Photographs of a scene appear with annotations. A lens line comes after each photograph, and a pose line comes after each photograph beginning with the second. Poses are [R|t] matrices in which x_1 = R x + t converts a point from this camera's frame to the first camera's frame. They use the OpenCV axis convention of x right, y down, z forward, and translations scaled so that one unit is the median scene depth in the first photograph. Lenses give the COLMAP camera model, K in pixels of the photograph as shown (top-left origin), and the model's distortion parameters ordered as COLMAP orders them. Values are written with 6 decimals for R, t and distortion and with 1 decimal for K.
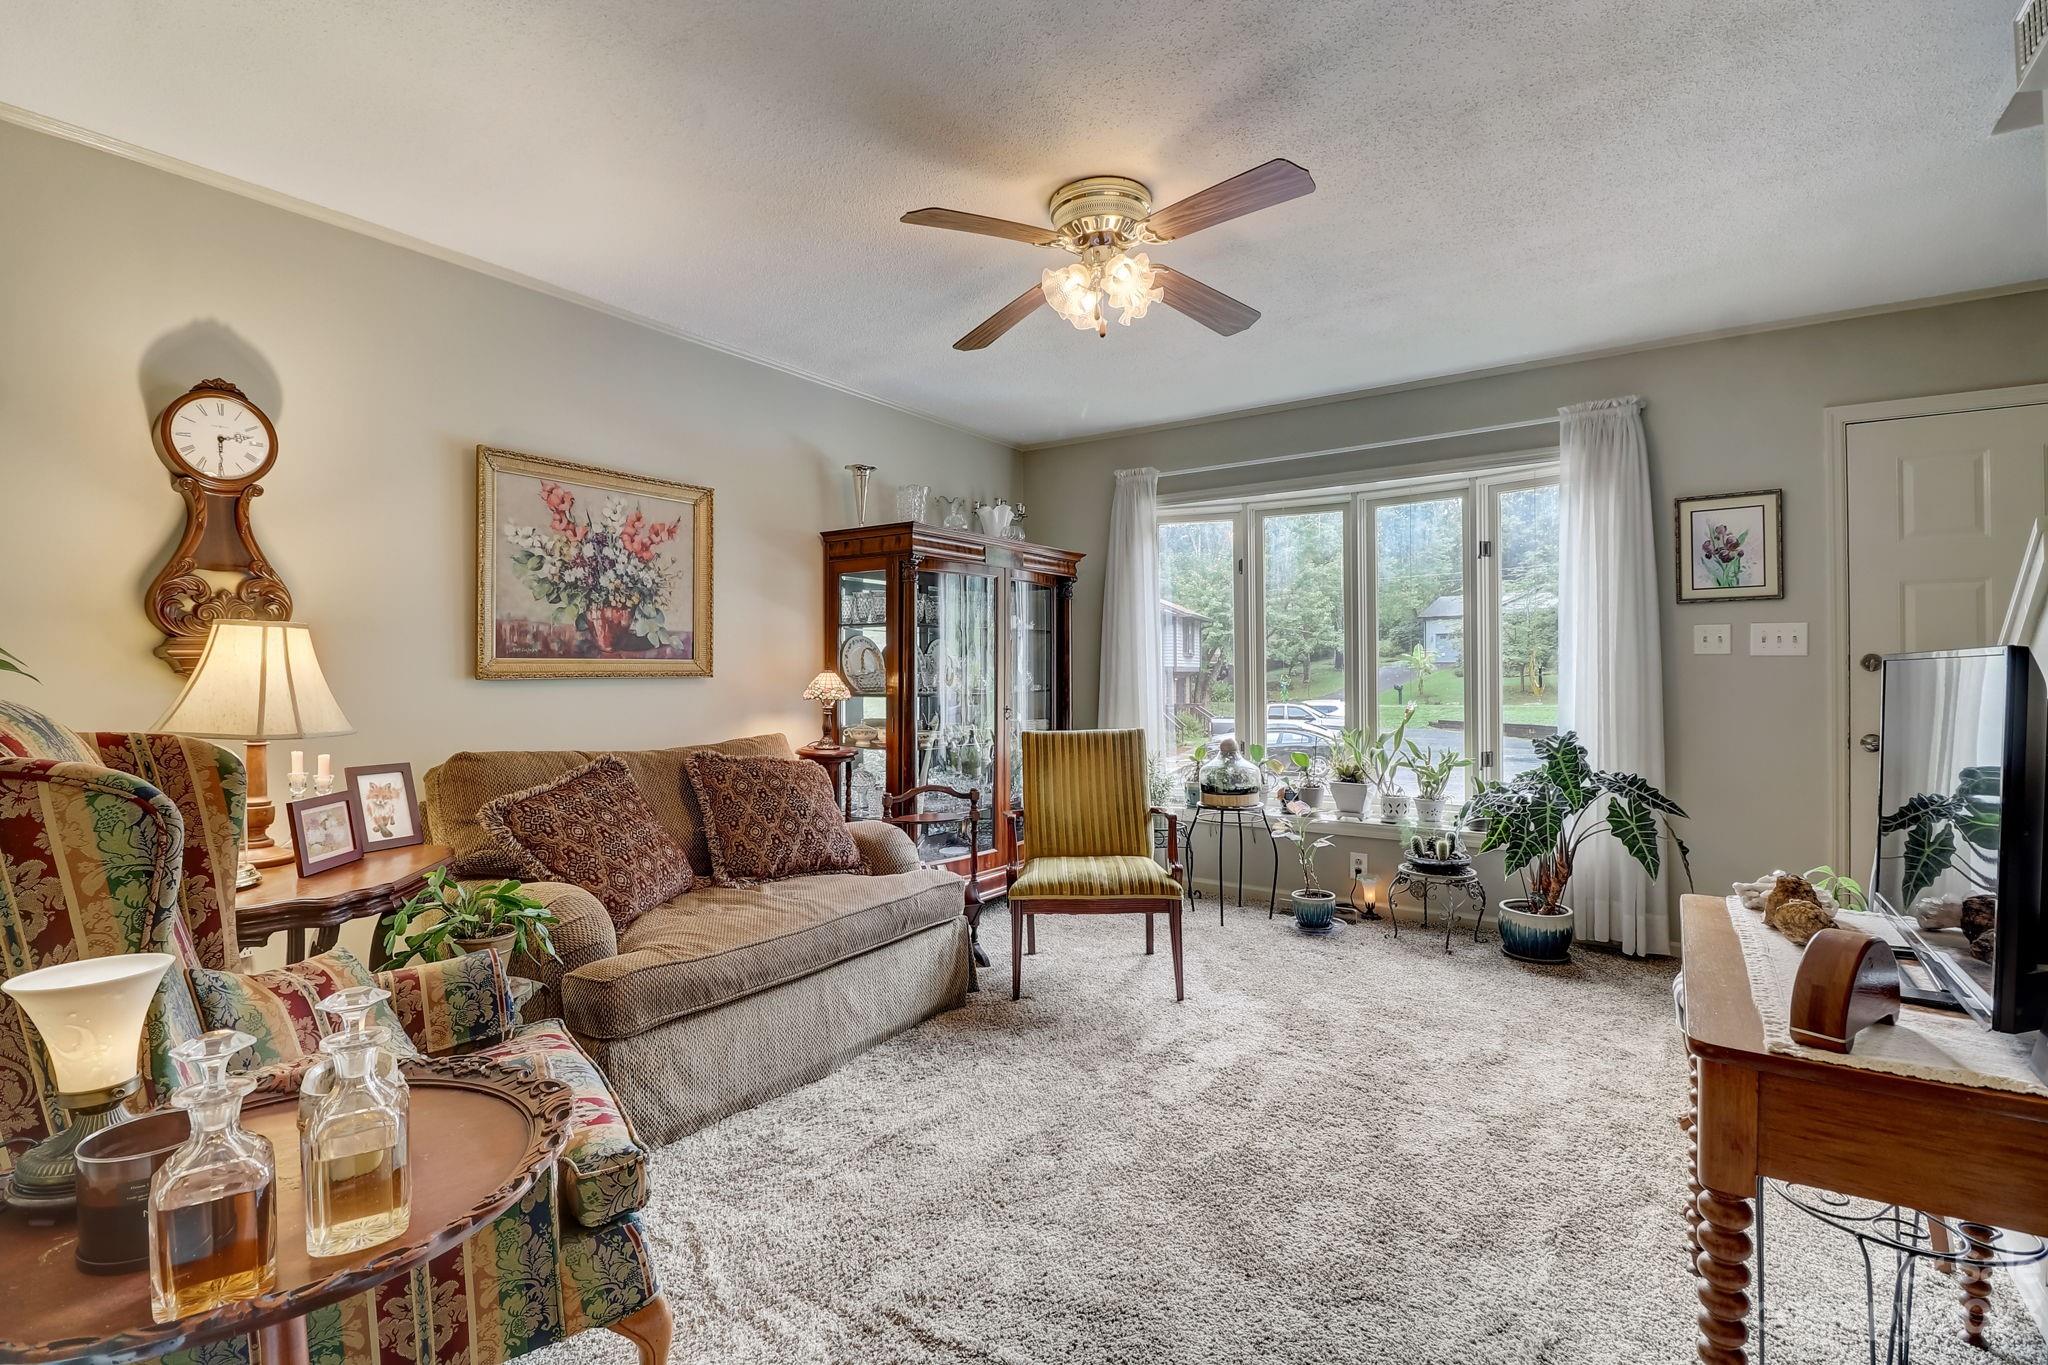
lens RADIAL K [[948.7, 0, 997.5], [0, 948.7, 674.1], [0, 0, 1]] dist [-0.002661, -0.010420]
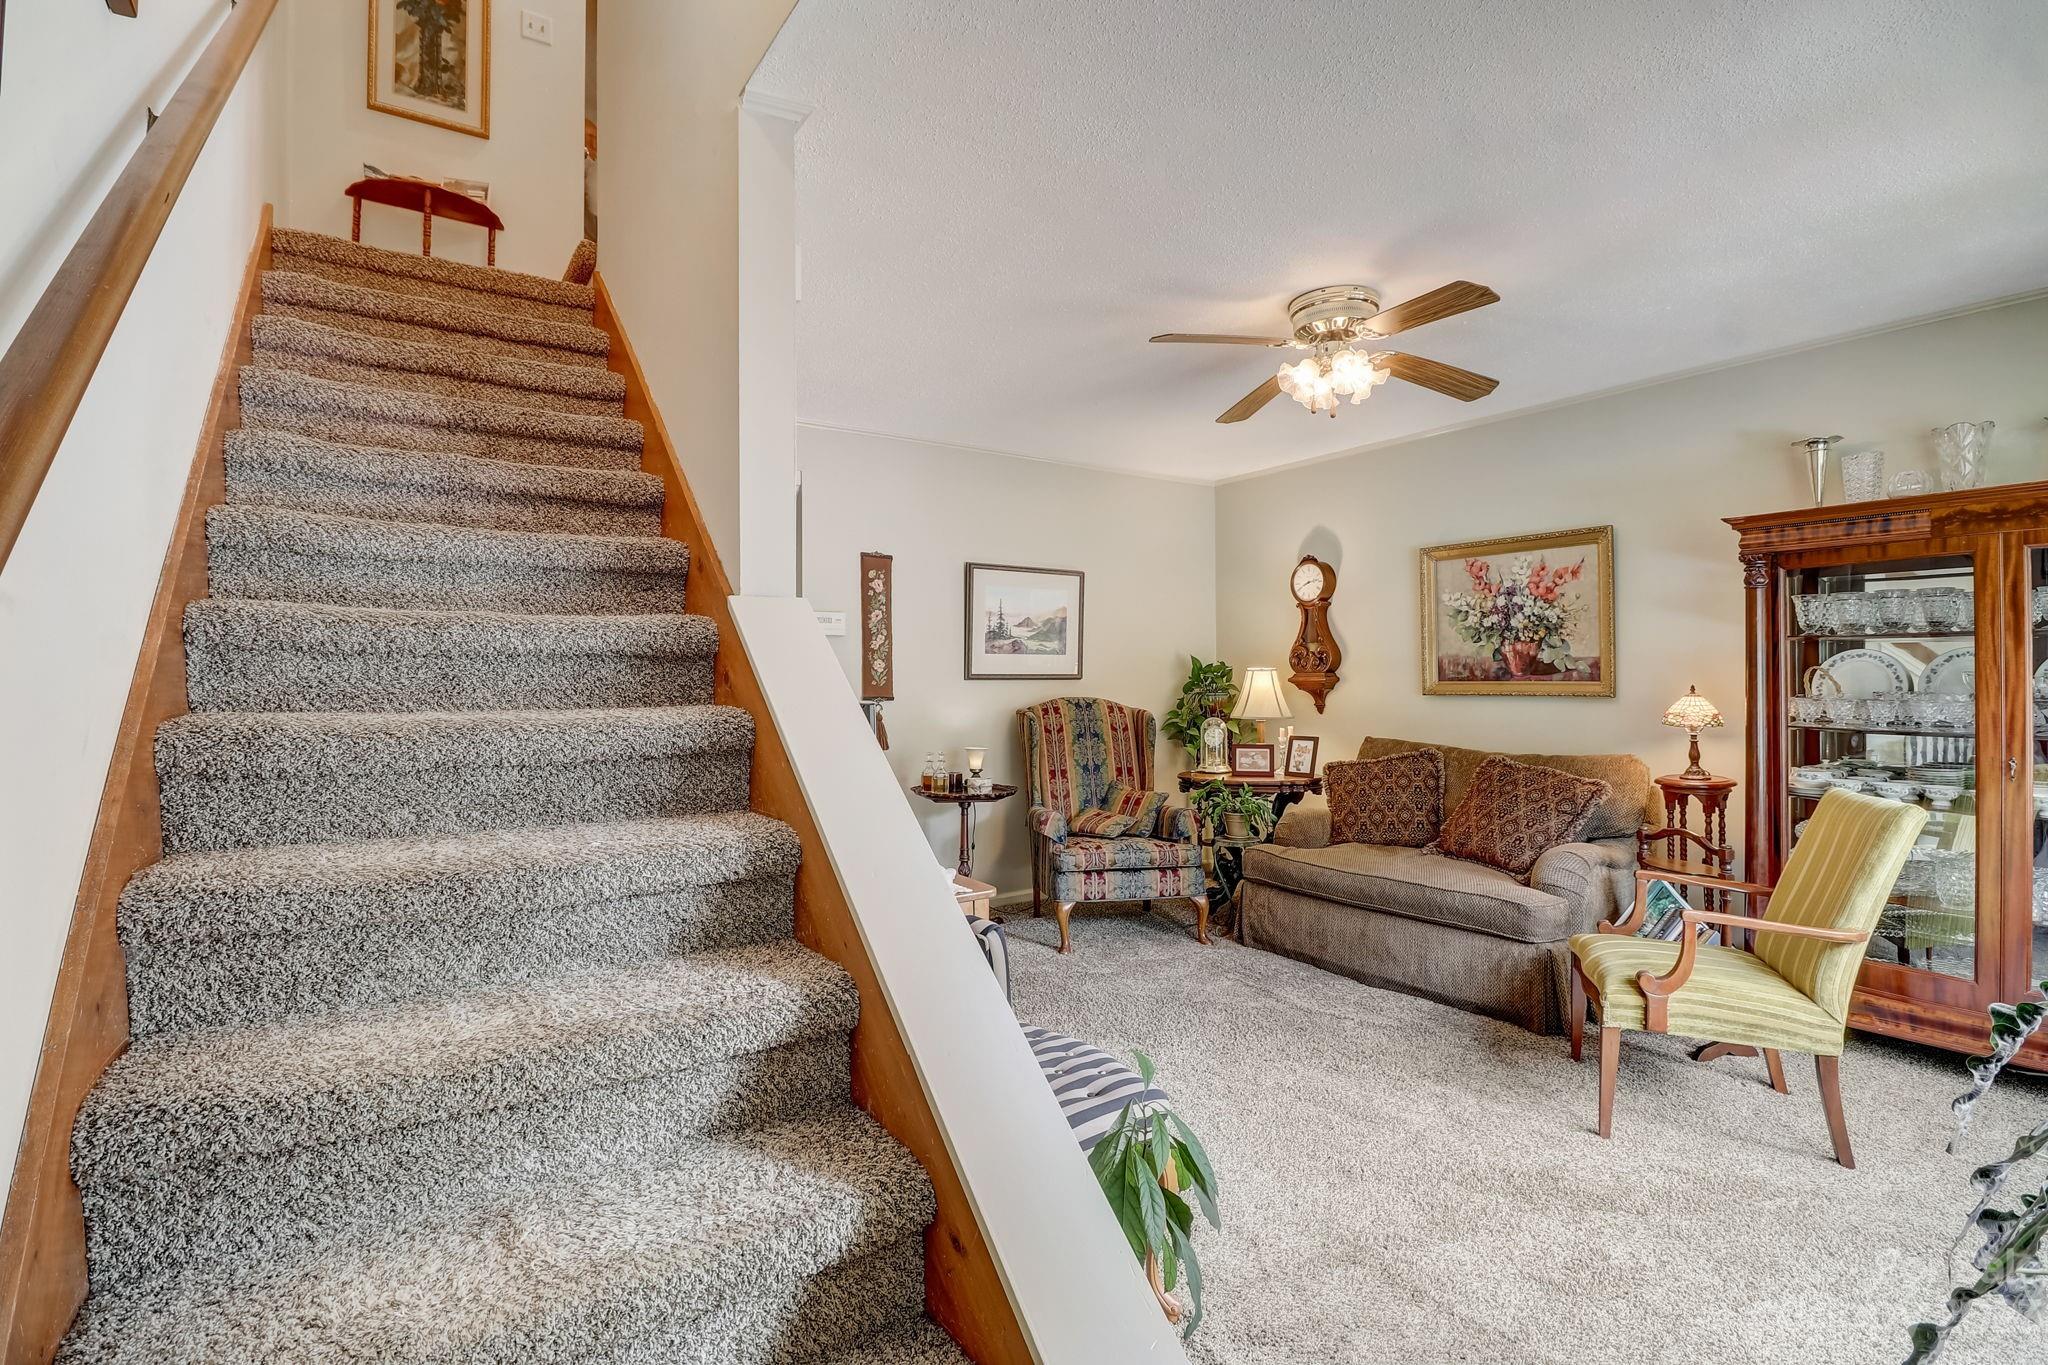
lens RADIAL K [[948.7, 0, 1021.2], [0, 948.7, 677.7], [0, 0, 1]] dist [-0.002661, -0.010420]
pose [[-0.358646, 0.008857, -0.933432, 1.001638], [0.006470, 0.999955, 0.007002, -0.033196], [0.933451, -0.003528, -0.358687, 0.789890]]
